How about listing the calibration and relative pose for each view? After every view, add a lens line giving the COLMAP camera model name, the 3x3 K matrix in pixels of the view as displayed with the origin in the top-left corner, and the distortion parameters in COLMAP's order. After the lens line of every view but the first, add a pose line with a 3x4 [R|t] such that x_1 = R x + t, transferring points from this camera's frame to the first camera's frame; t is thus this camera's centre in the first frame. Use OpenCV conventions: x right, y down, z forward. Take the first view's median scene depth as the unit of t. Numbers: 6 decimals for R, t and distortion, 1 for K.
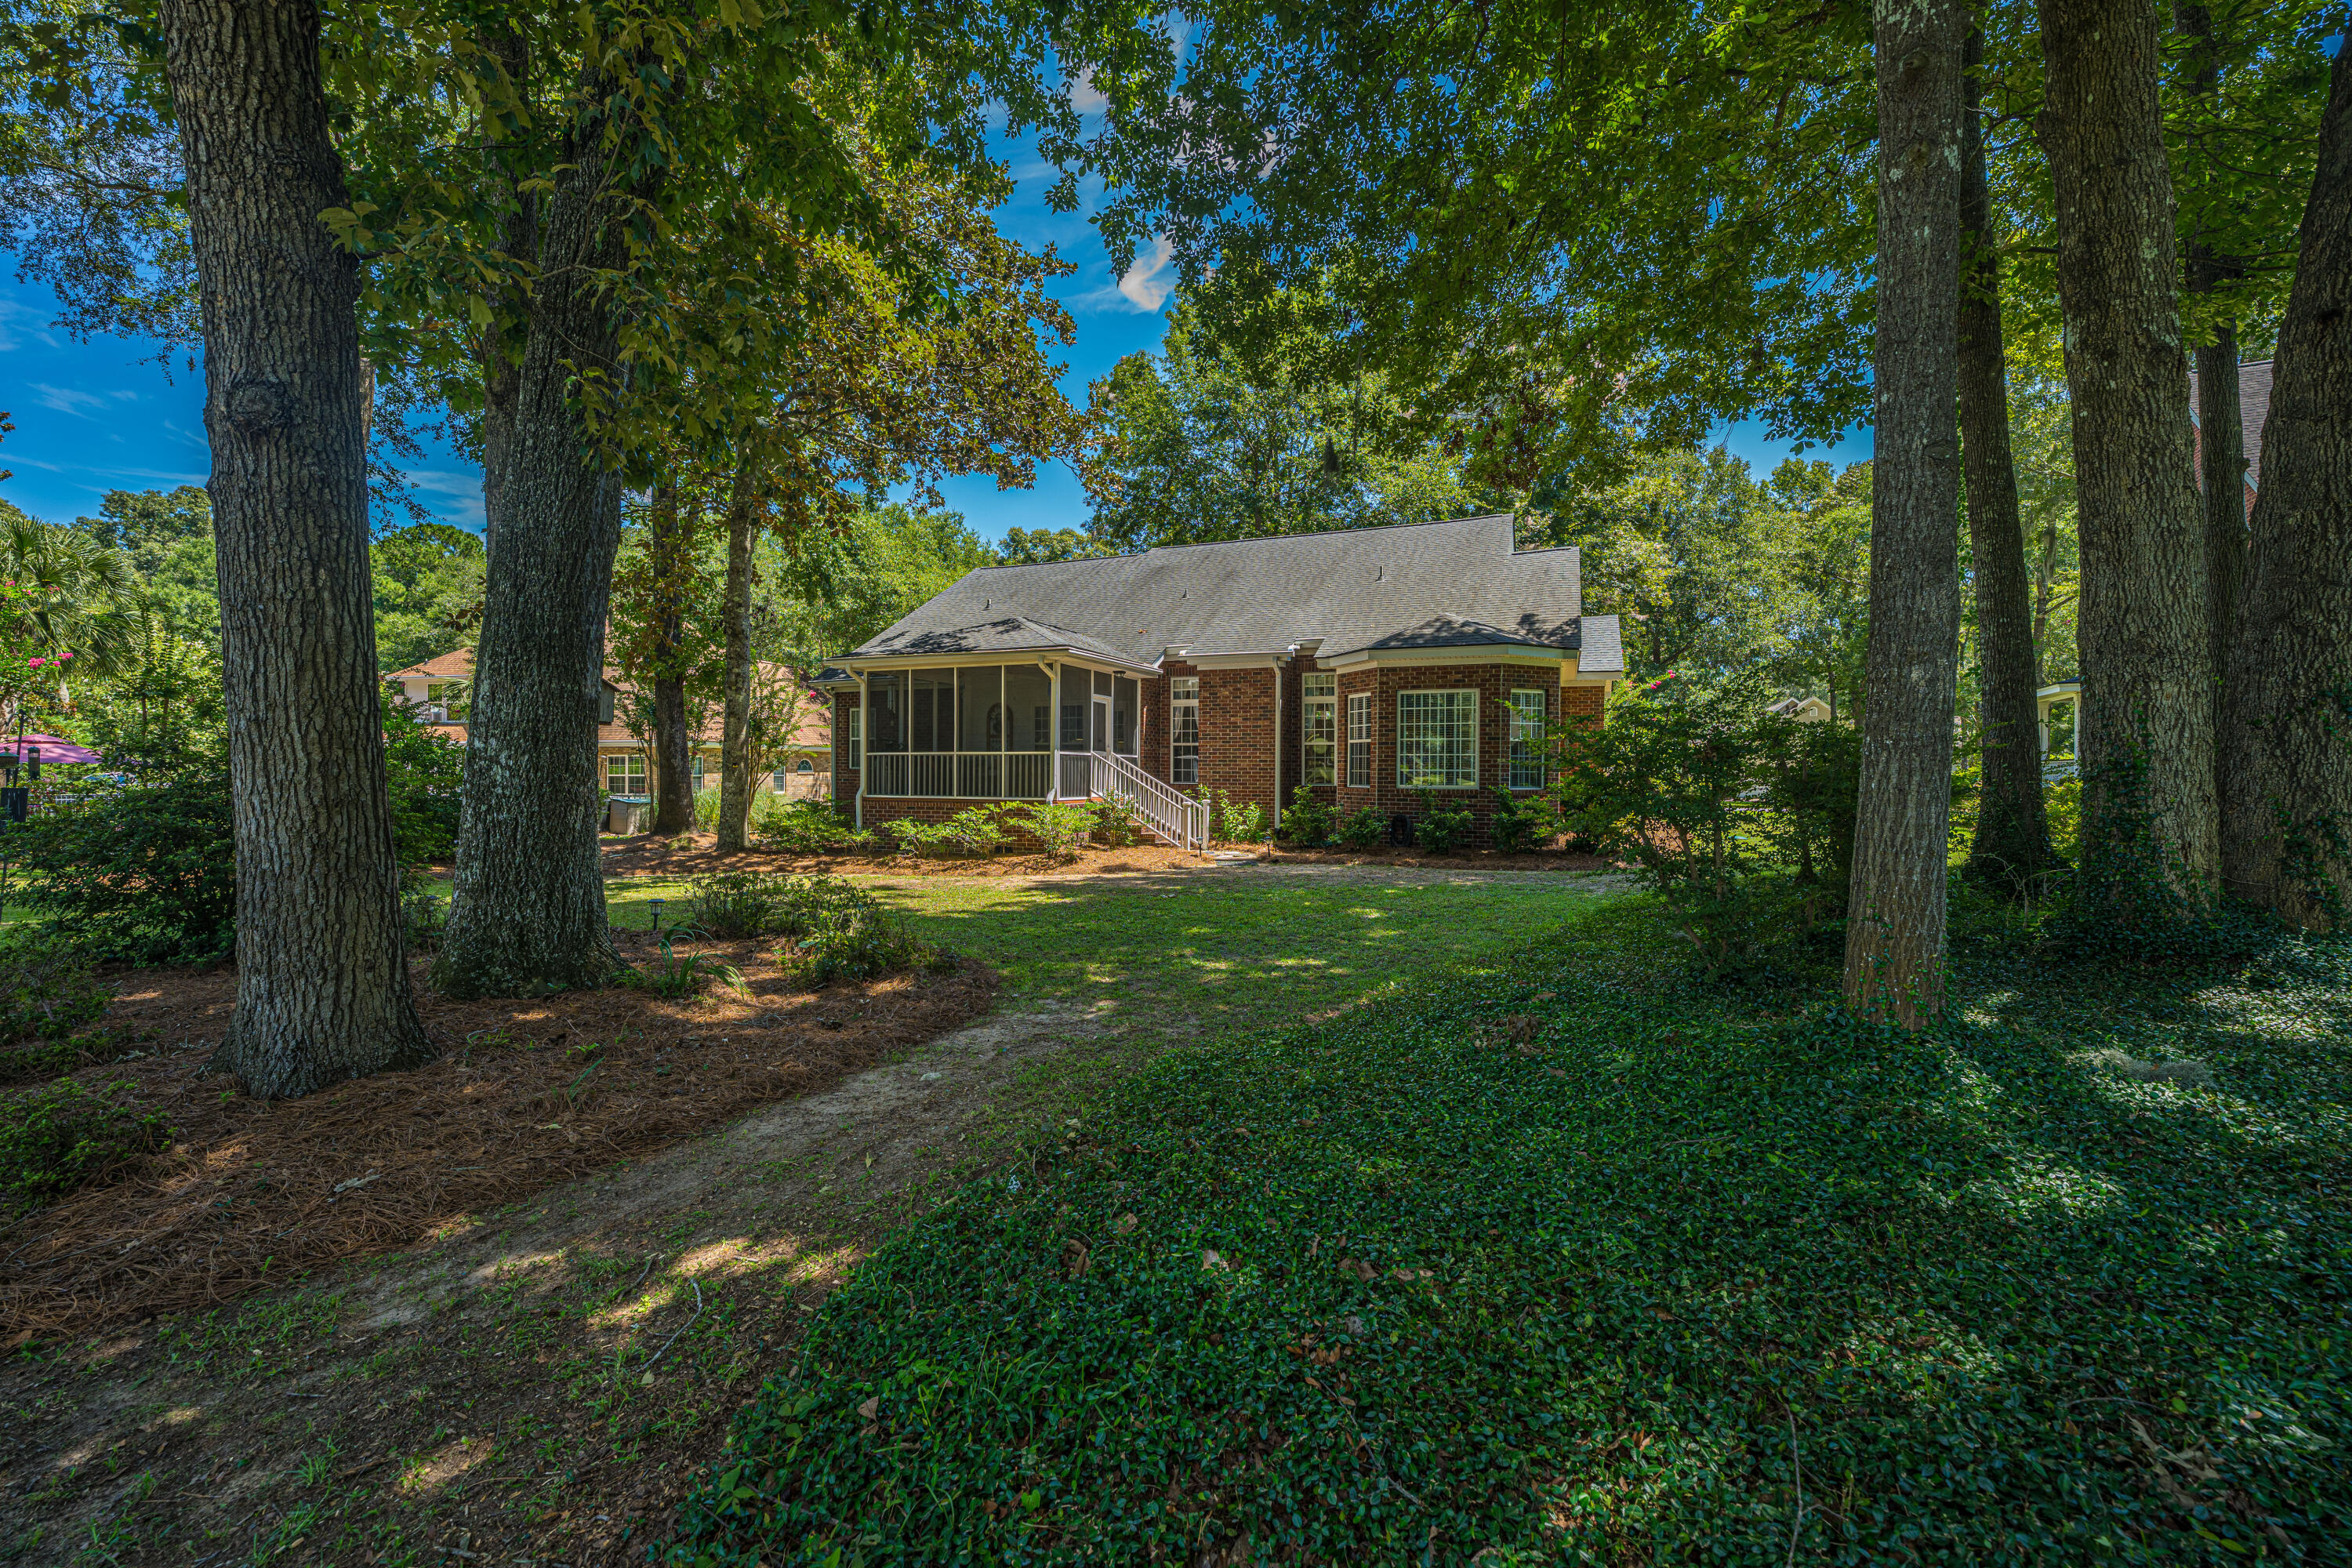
lens RADIAL K [[960.7, 0, 1181.3], [0, 960.7, 777.4], [0, 0, 1]] dist [-0.001345, 0.000003]
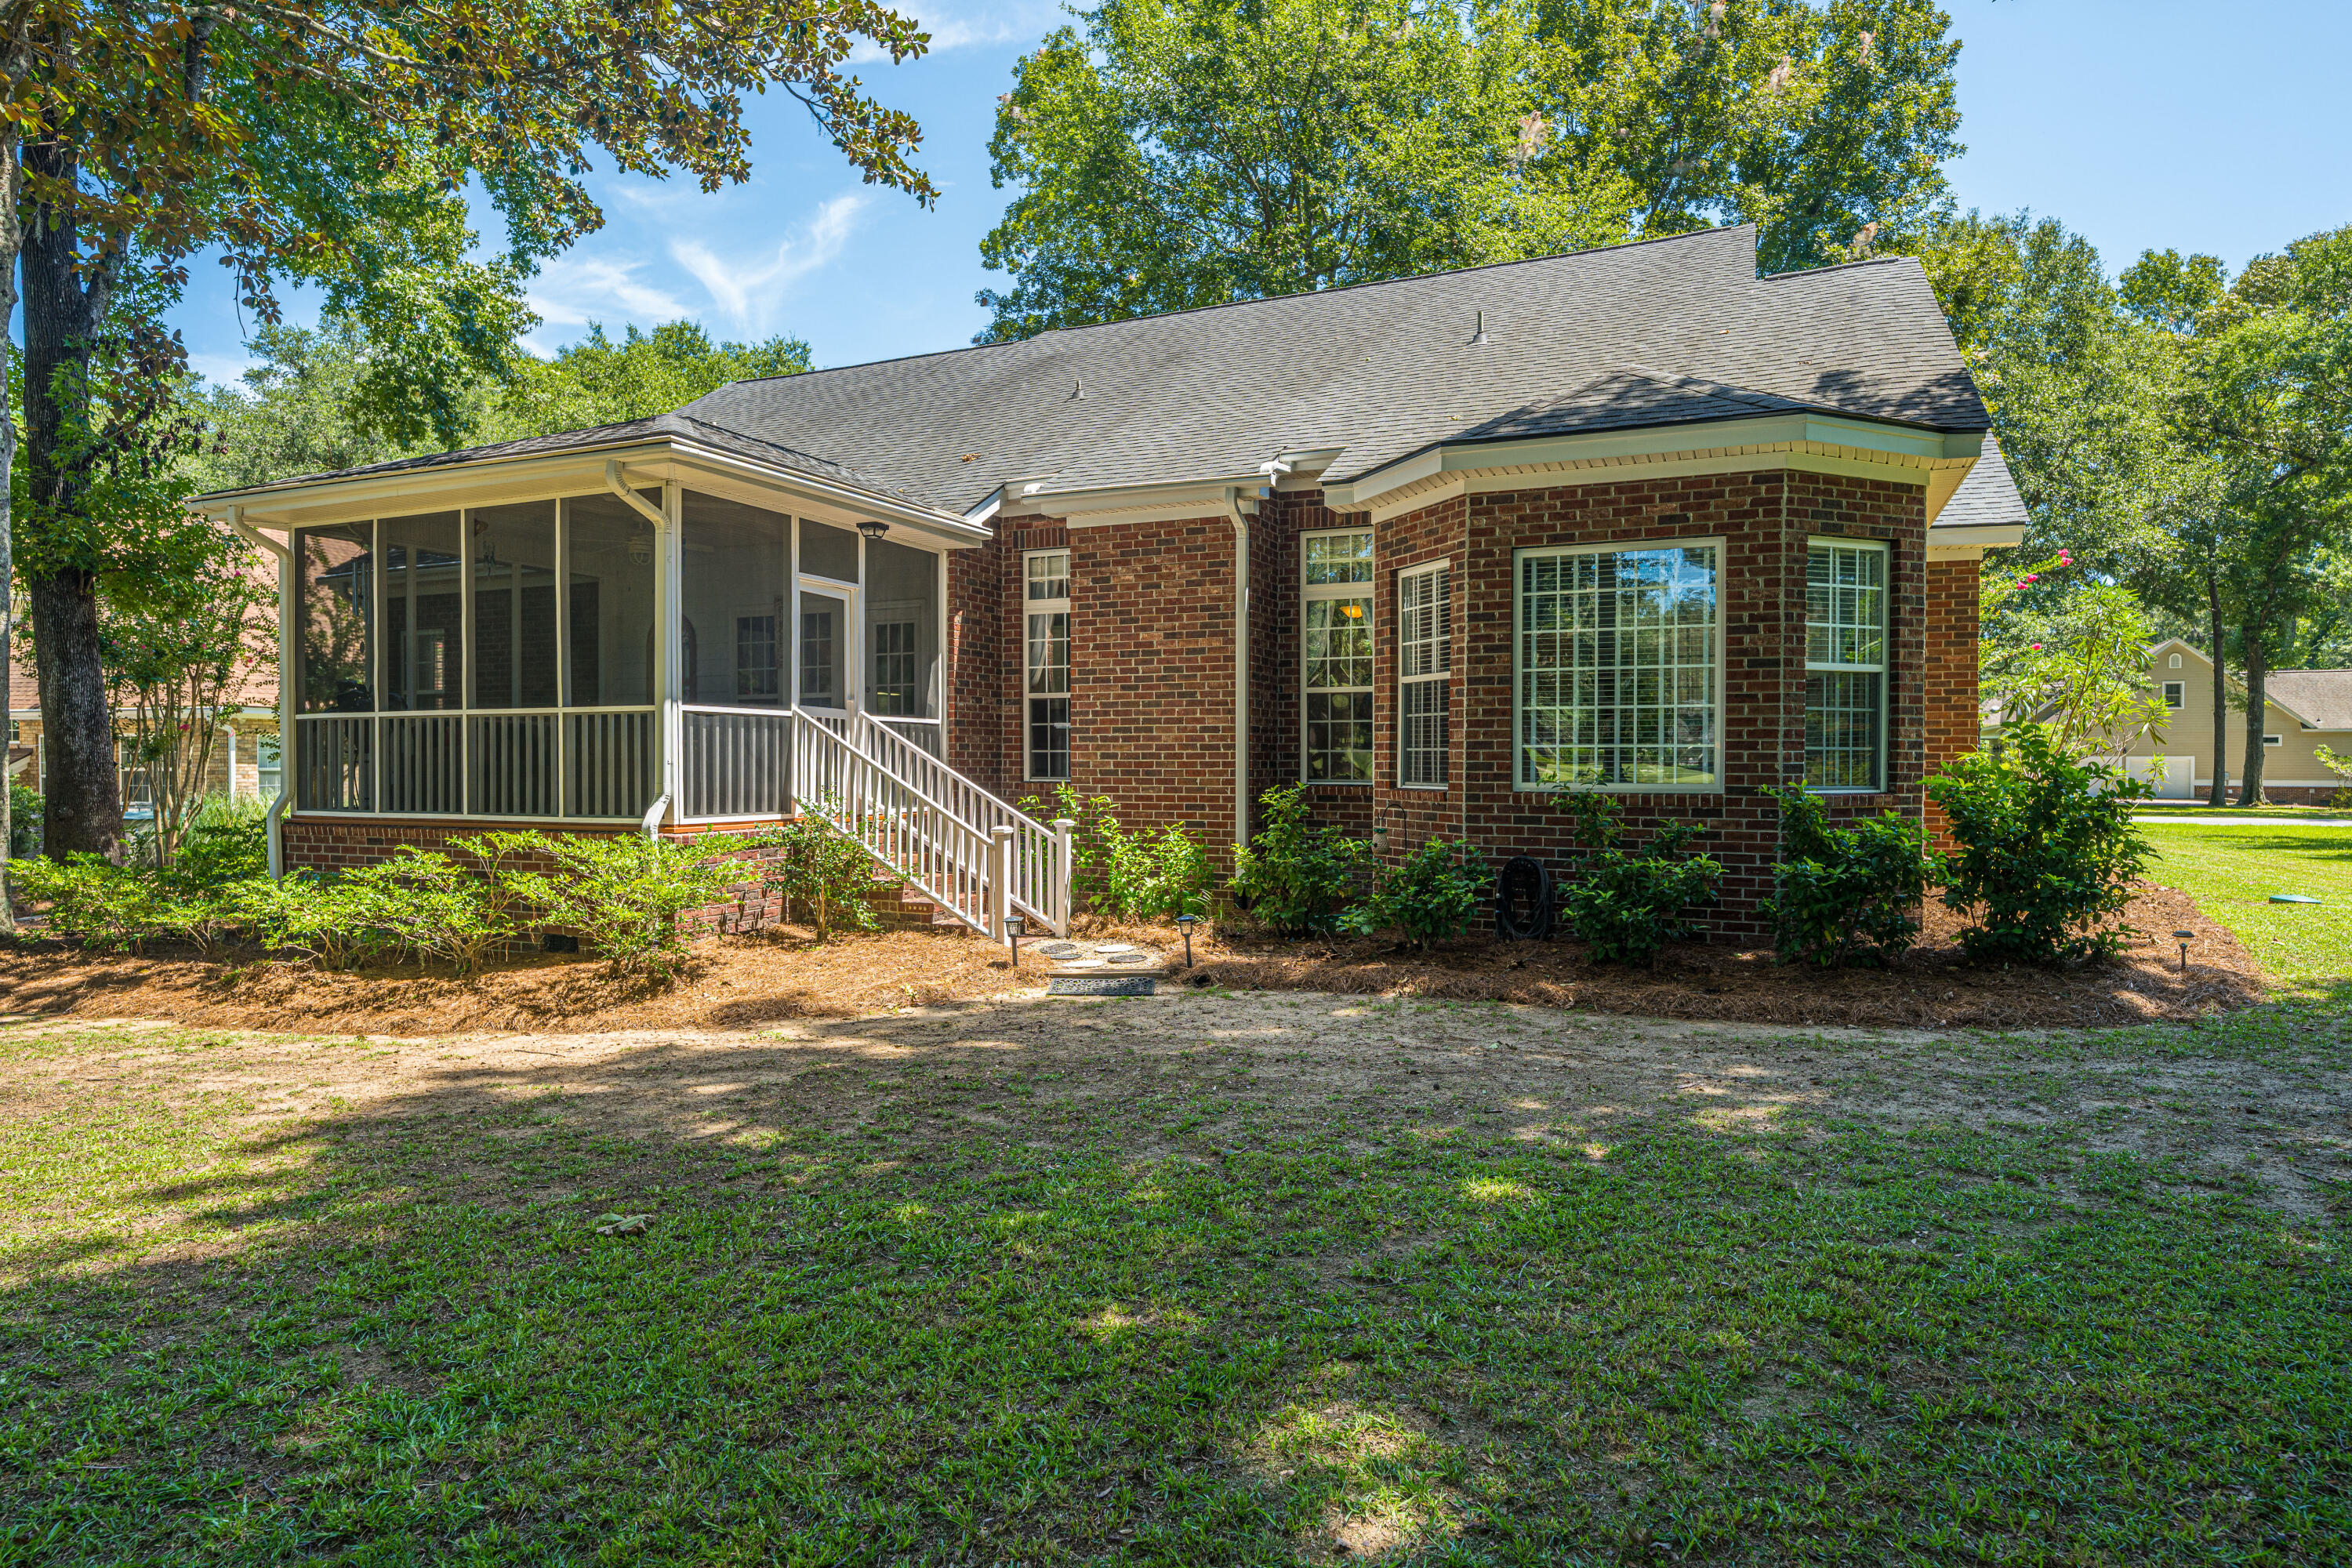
lens RADIAL K [[1386.6, 0, 1164.1], [0, 1386.6, 777.0], [0, 0, 1]] dist [0.001284, 0.001126]
pose [[0.999621, -0.003837, -0.027249, 0.089470], [0.003989, 0.999977, 0.005540, 0.001347], [0.027227, -0.005647, 0.999613, 0.397002]]
